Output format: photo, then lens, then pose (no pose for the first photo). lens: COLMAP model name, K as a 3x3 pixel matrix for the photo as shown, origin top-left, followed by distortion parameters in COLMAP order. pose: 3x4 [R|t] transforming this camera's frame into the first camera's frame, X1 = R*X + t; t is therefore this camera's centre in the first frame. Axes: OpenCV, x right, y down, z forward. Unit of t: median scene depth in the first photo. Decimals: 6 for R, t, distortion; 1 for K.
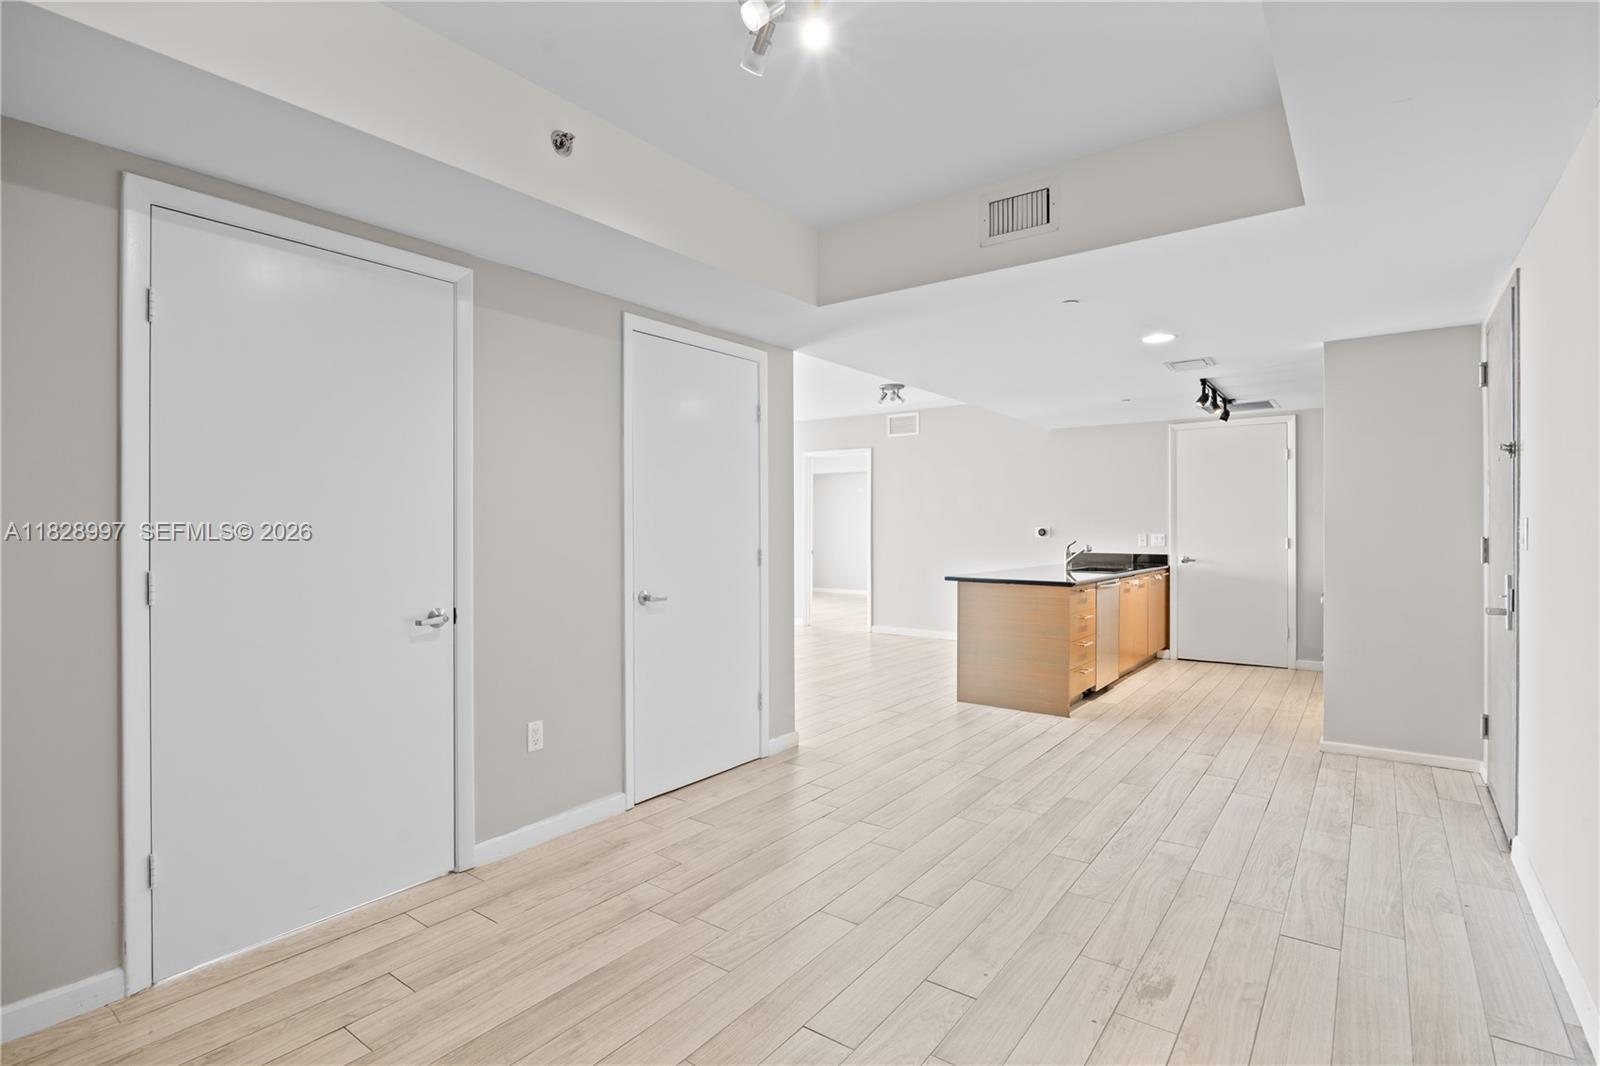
lens RADIAL K [[799.3, 0, 803.0], [0, 799.3, 527.0], [0, 0, 1]] dist [0.012785, -0.000807]
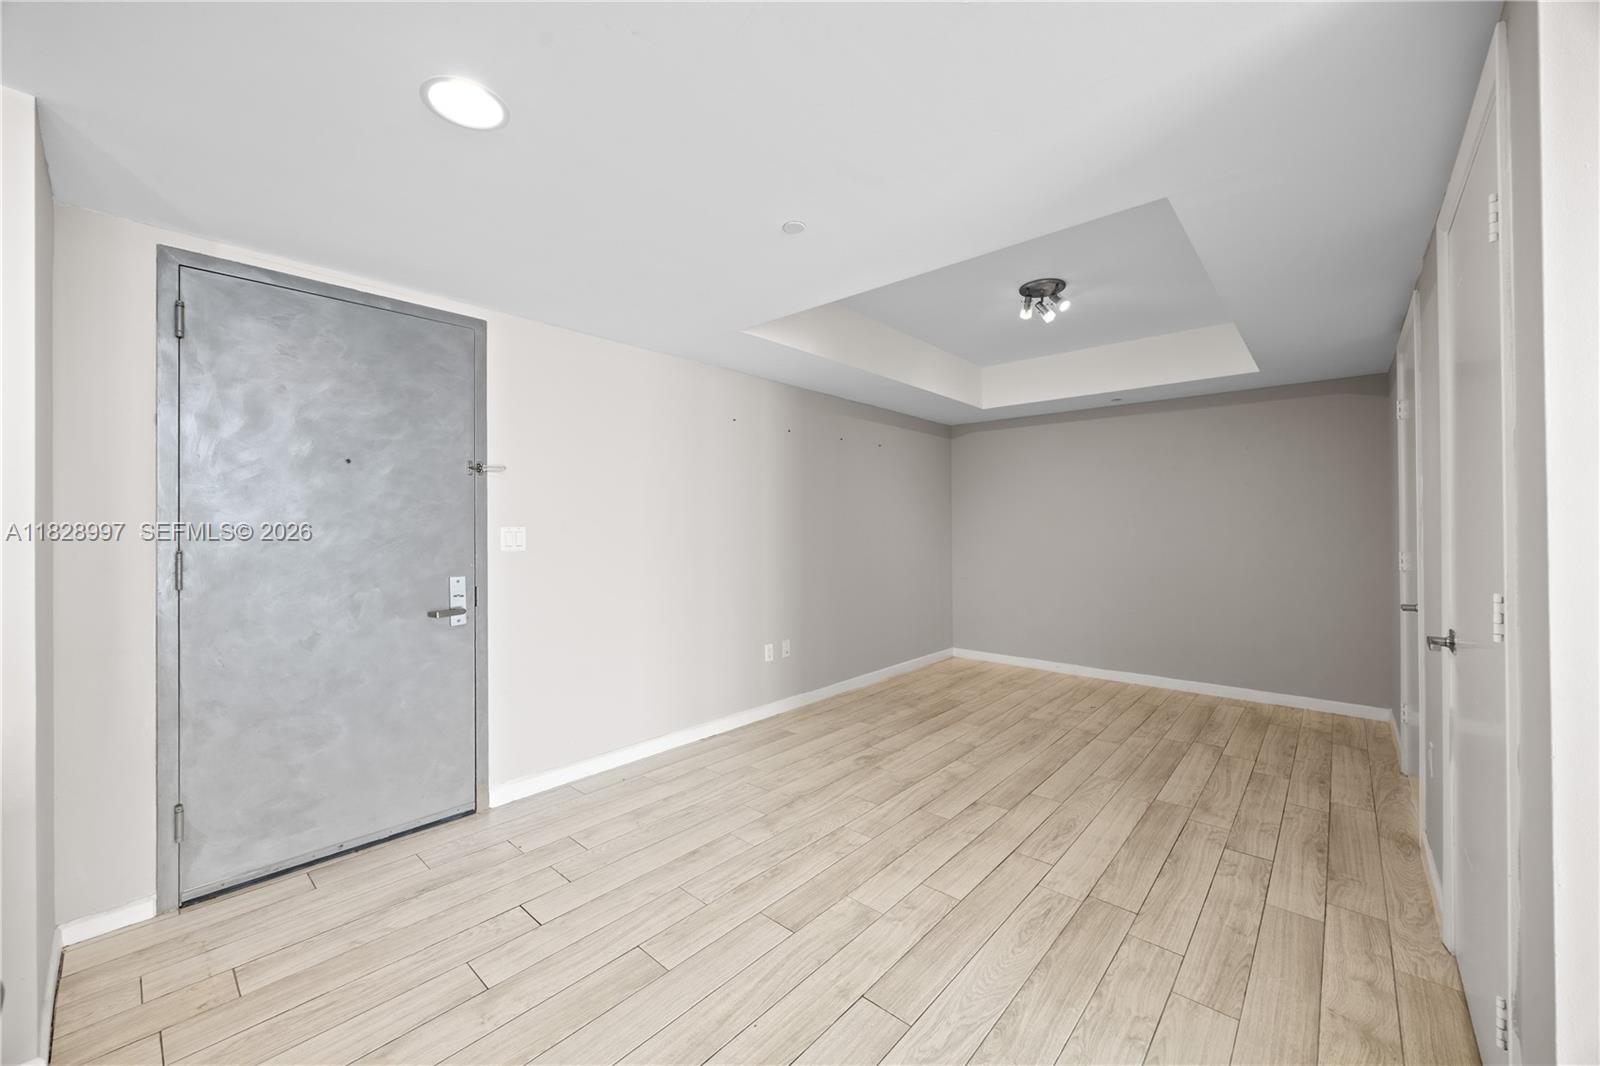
lens RADIAL K [[610.7, 0, 794.4], [0, 610.7, 526.1], [0, 0, 1]] dist [0.006875, -0.000086]
pose [[-0.994748, 0.000702, 0.102352, 0.114645], [0.000548, 0.999999, -0.001527, -0.002888], [-0.102353, -0.001463, -0.994747, 0.638196]]
